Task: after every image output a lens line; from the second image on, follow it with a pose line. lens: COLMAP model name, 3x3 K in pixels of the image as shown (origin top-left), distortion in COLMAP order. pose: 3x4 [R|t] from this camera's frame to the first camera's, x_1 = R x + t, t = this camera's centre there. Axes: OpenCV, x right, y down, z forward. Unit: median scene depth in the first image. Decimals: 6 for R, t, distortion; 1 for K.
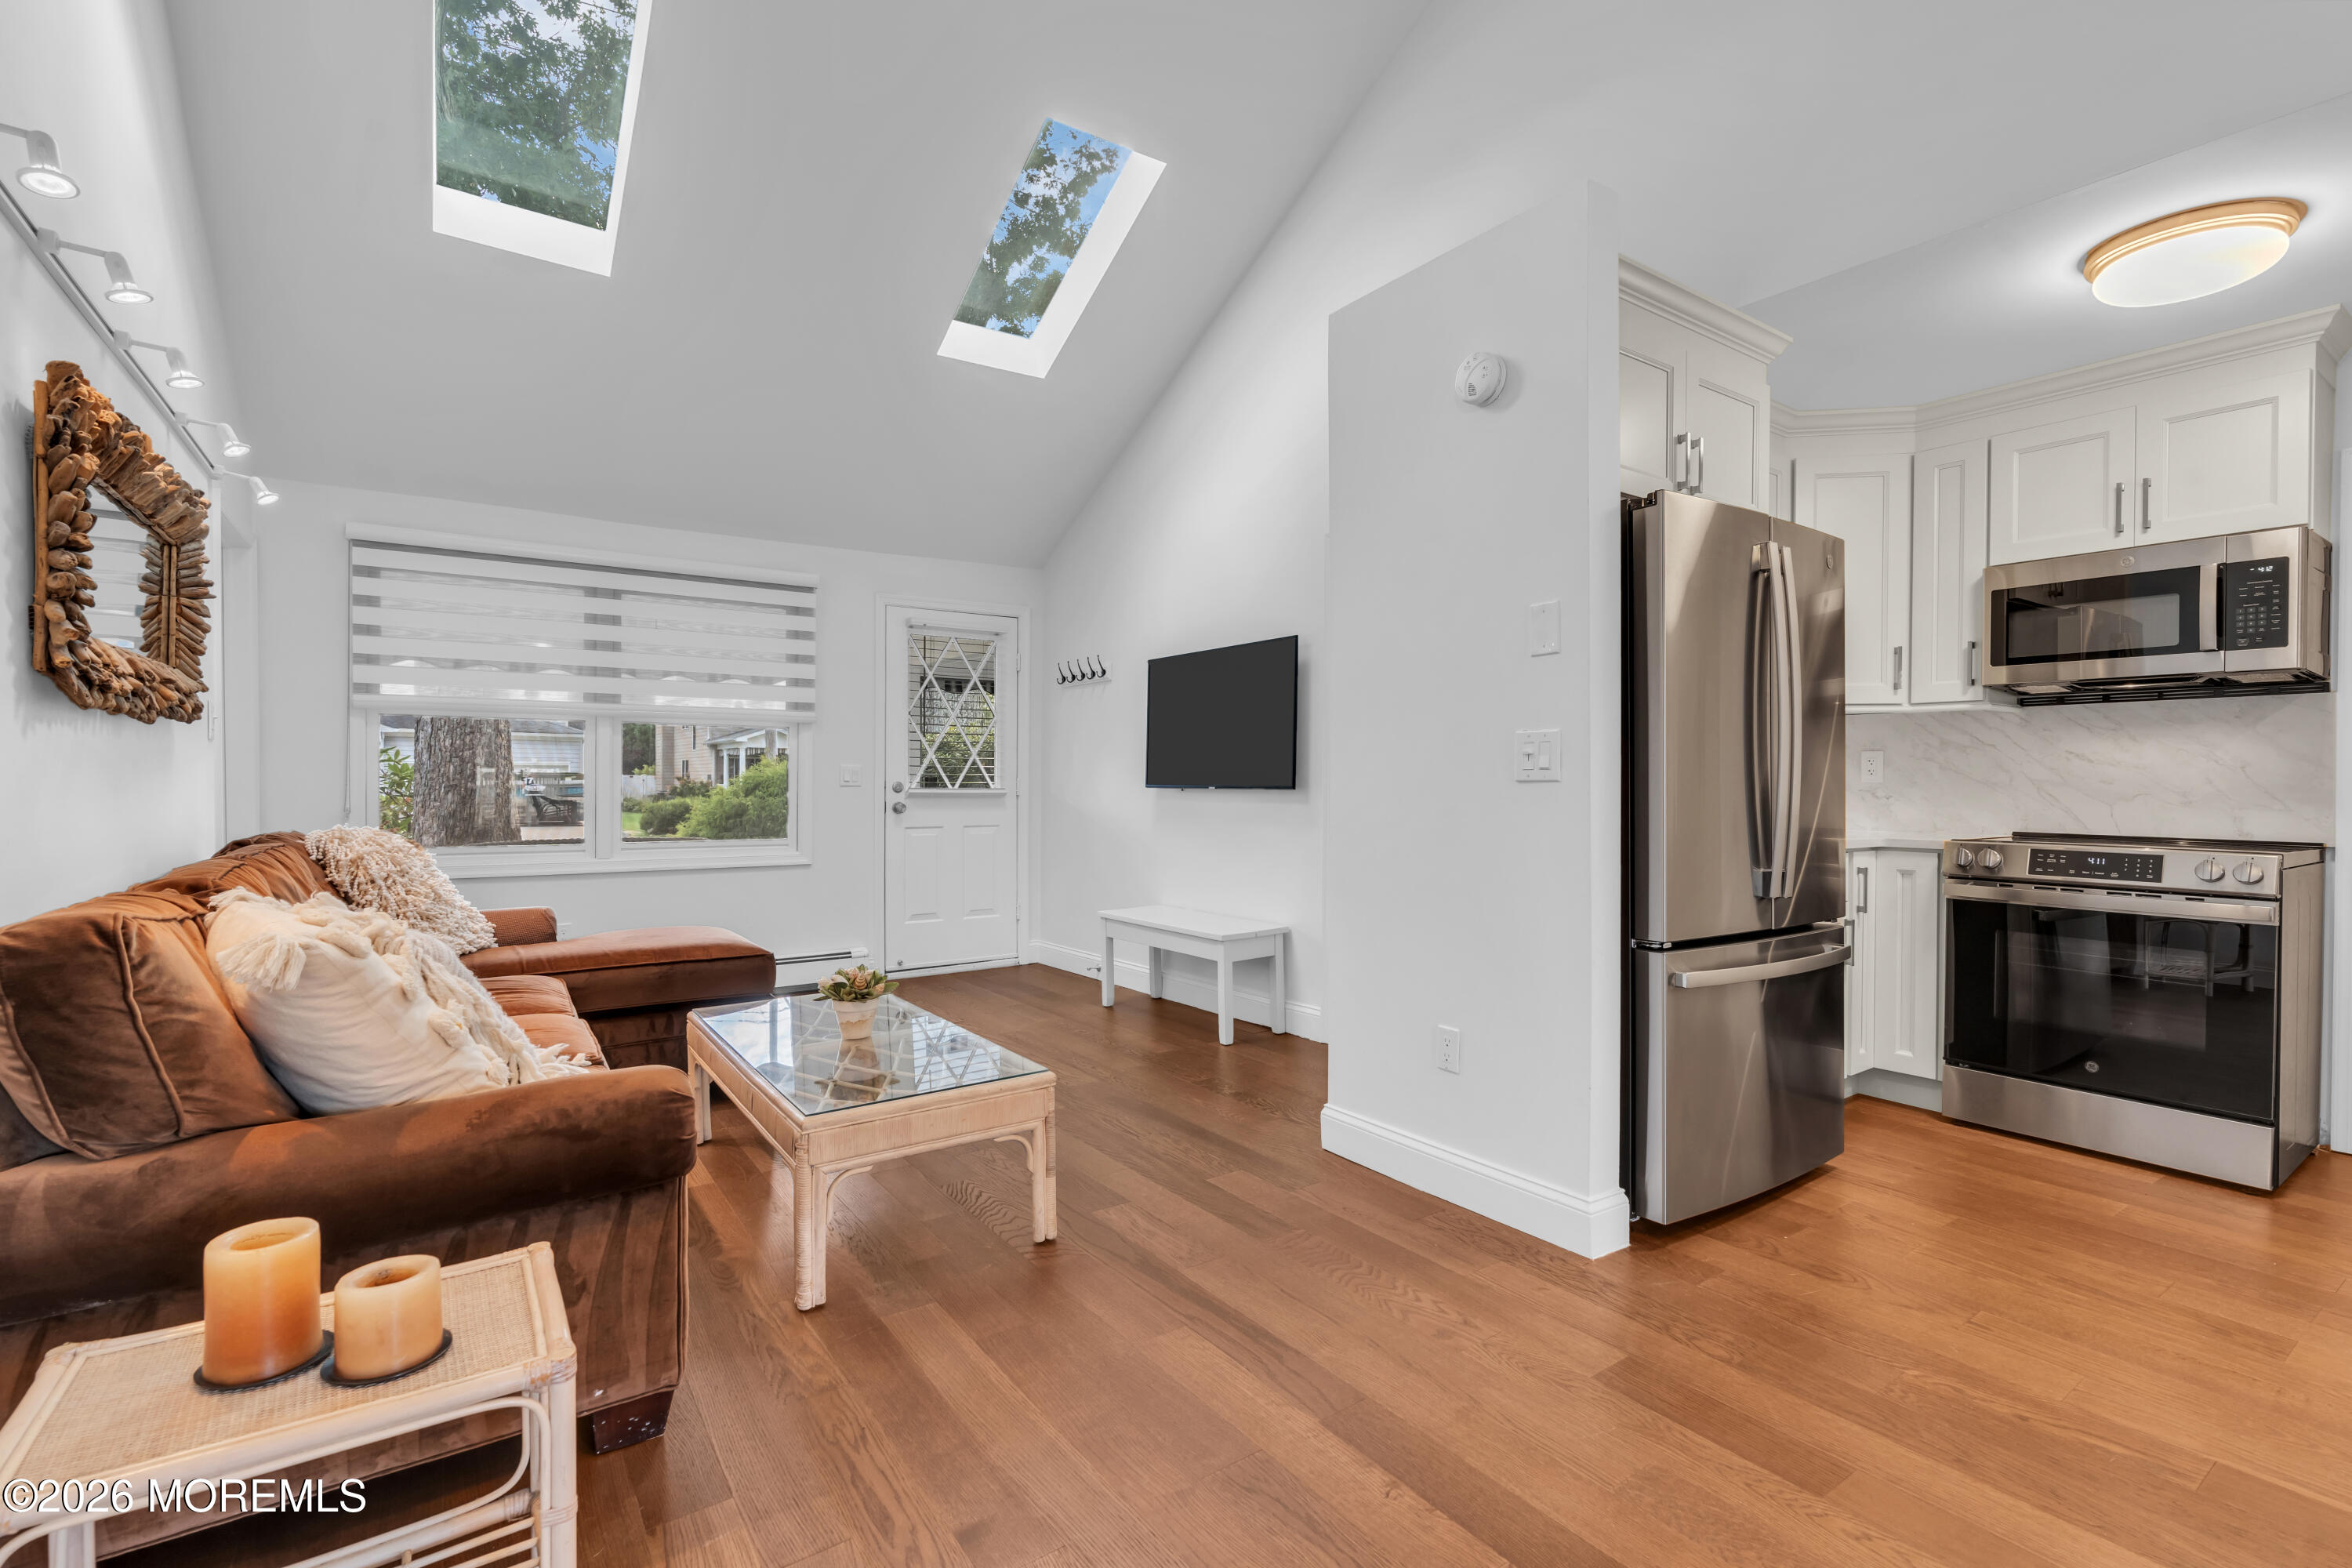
lens RADIAL K [[1053.2, 0, 1160.4], [0, 1053.2, 794.4], [0, 0, 1]] dist [-0.010002, 0.003356]
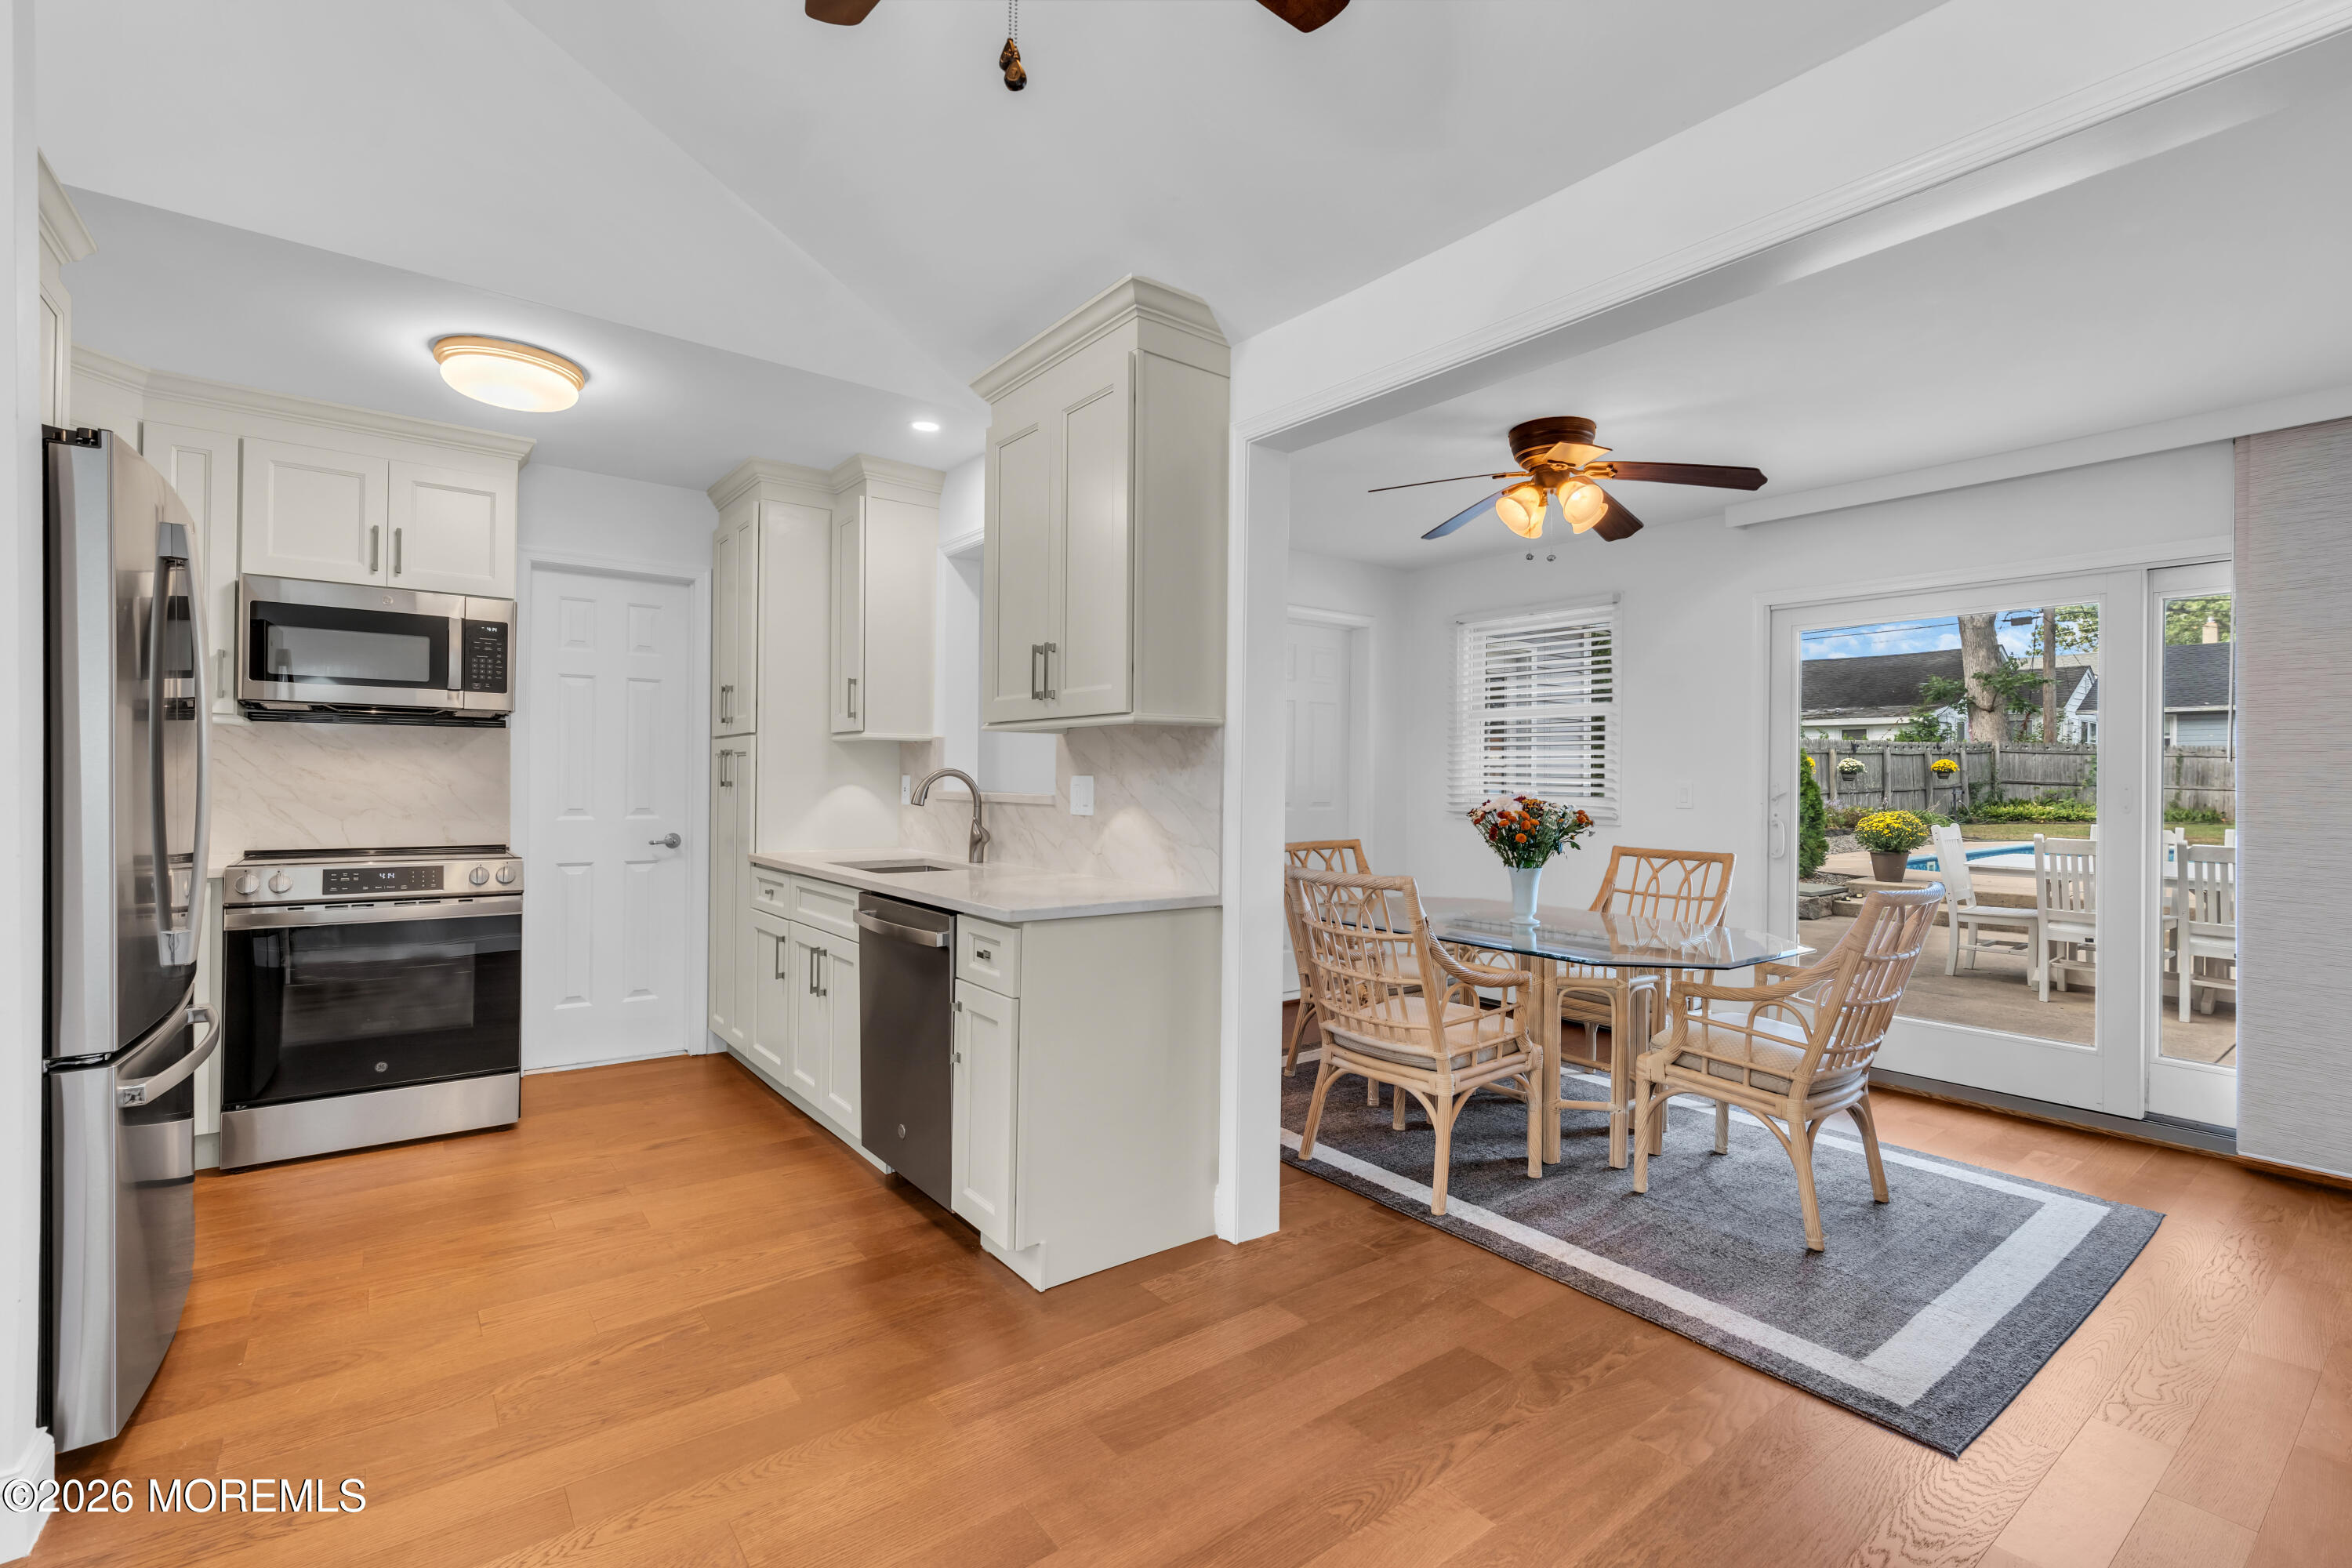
lens RADIAL K [[1053.2, 0, 1181.8], [0, 1053.2, 770.5], [0, 0, 1]] dist [-0.010002, 0.003356]
pose [[-0.059669, 0.001414, 0.998217, -0.219077], [0.003052, 0.999995, -0.001234, -0.038274], [-0.998214, 0.002973, -0.059673, 0.225269]]
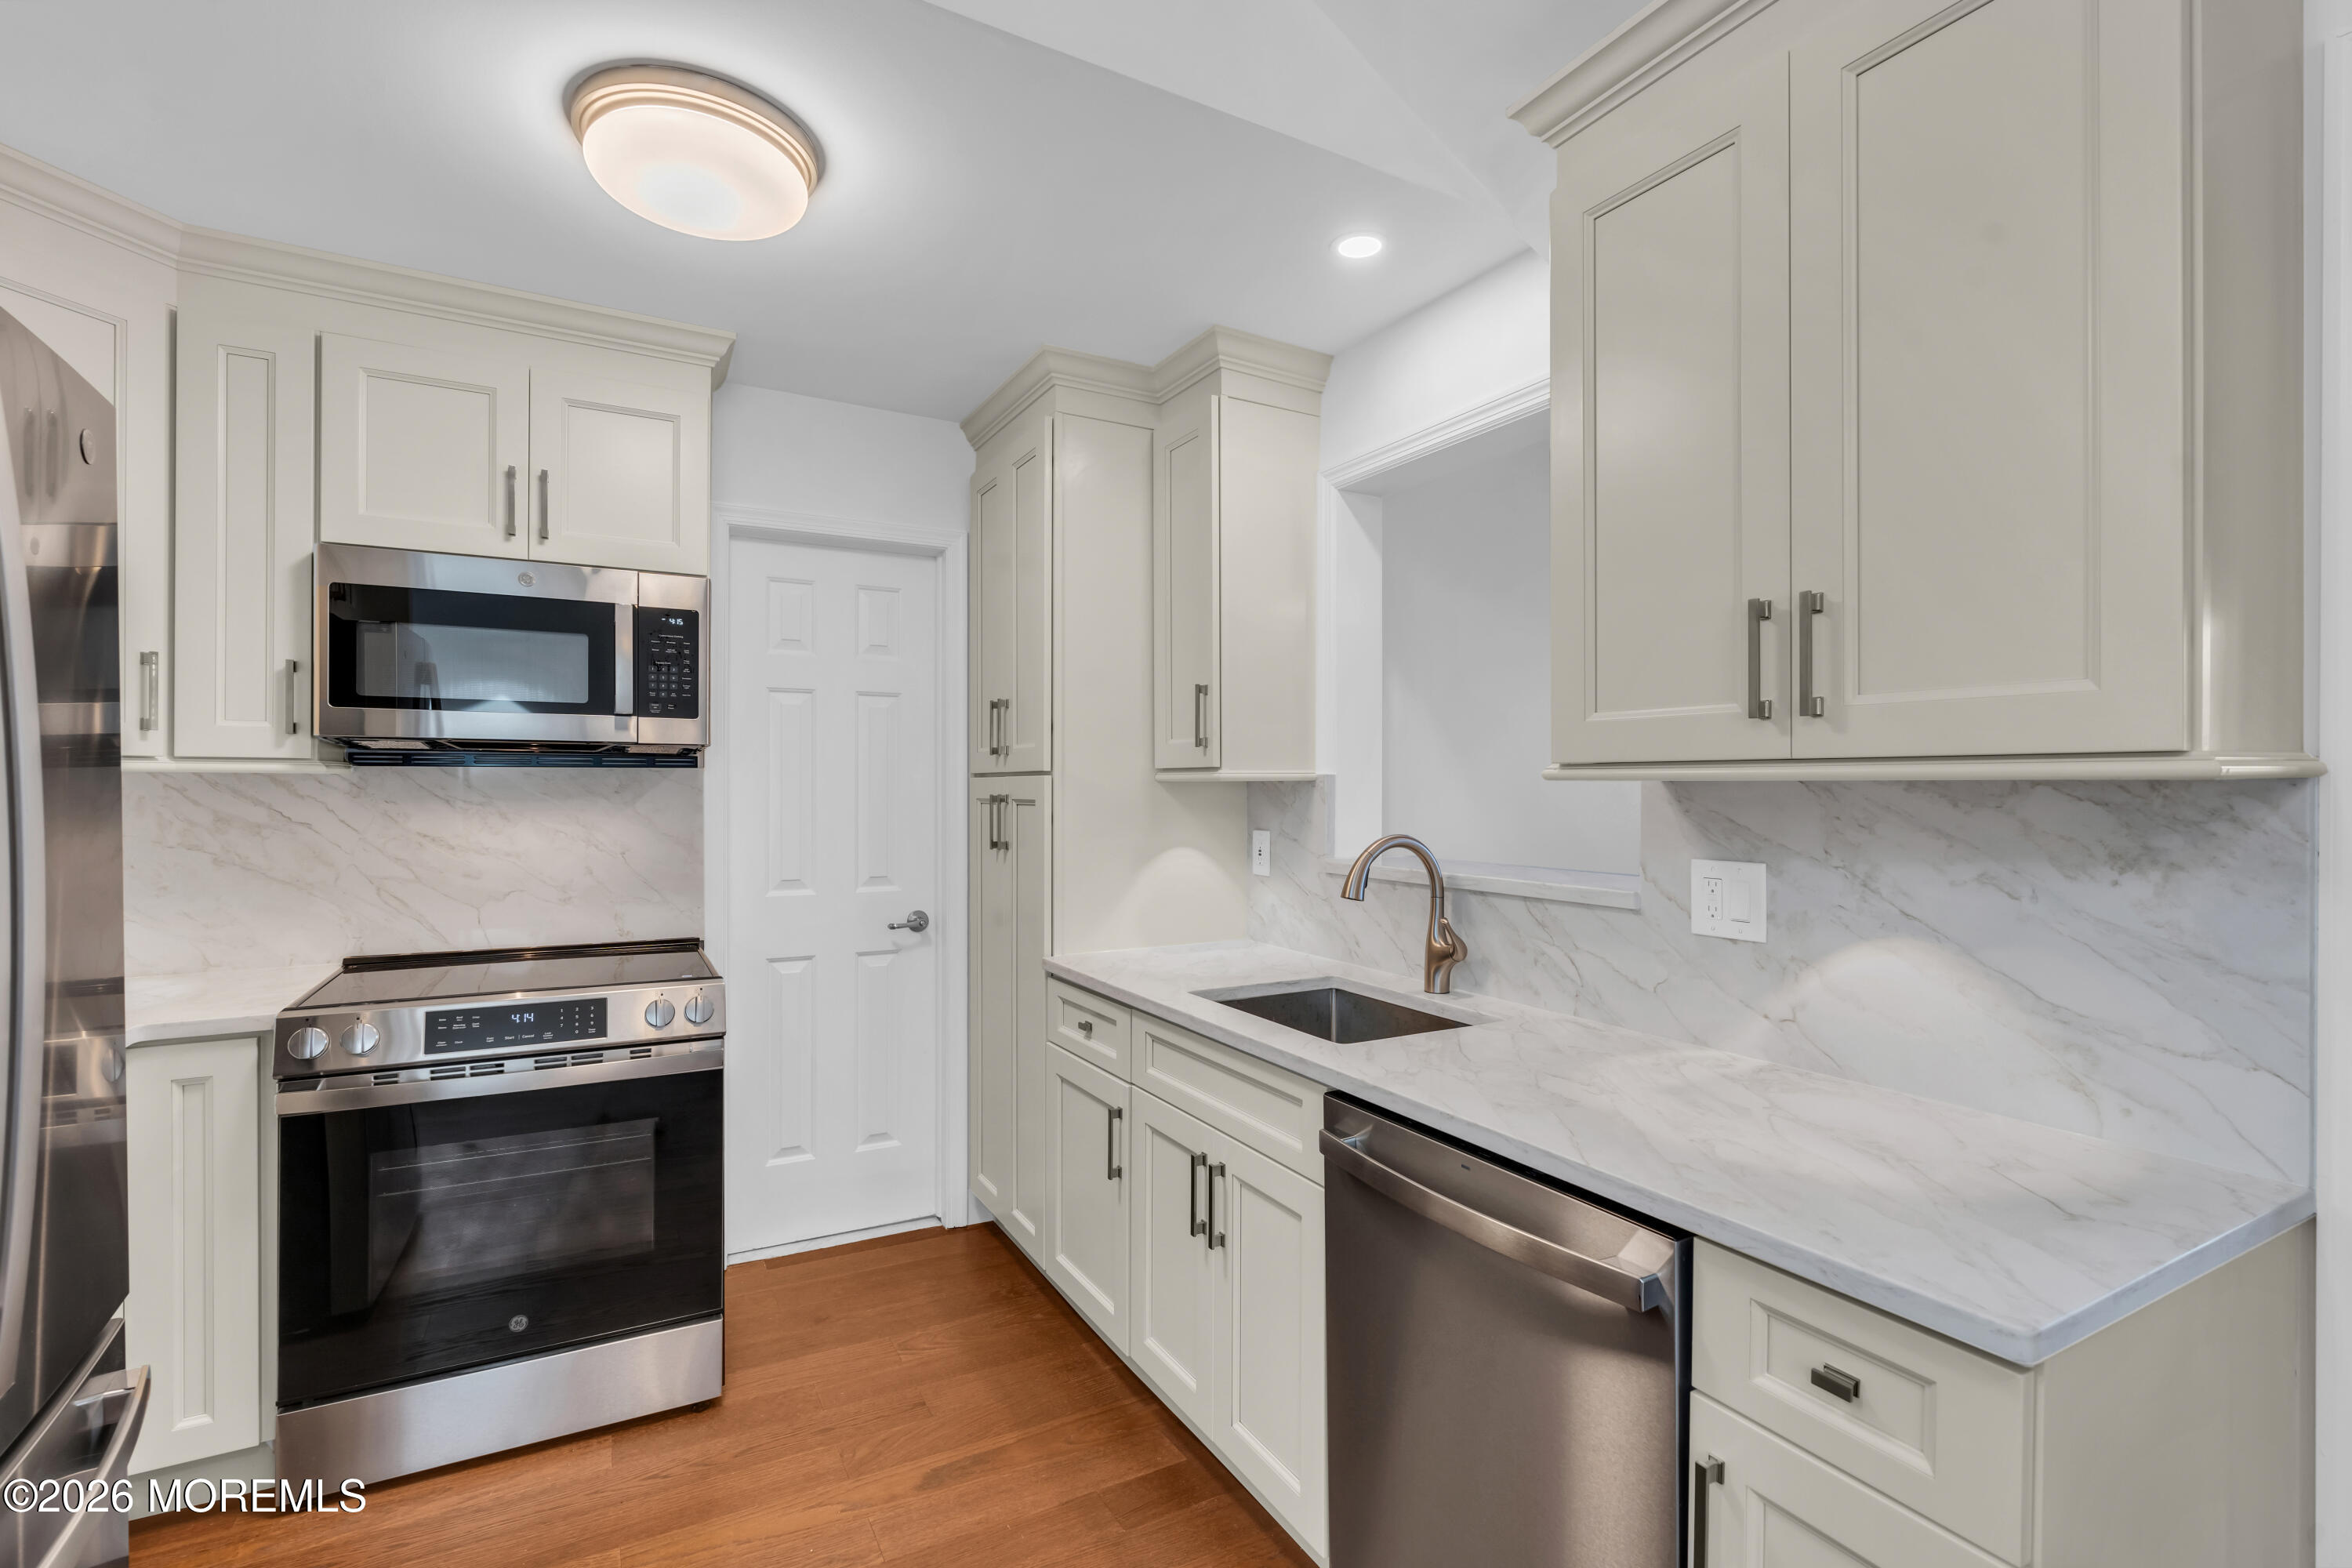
lens RADIAL K [[1053.2, 0, 1167.0], [0, 1053.2, 779.9], [0, 0, 1]] dist [-0.010002, 0.003356]
pose [[0.095249, -0.001972, 0.995452, 0.244164], [0.011535, 0.999933, 0.000877, -0.078364], [-0.995387, 0.011399, 0.095266, 0.483284]]
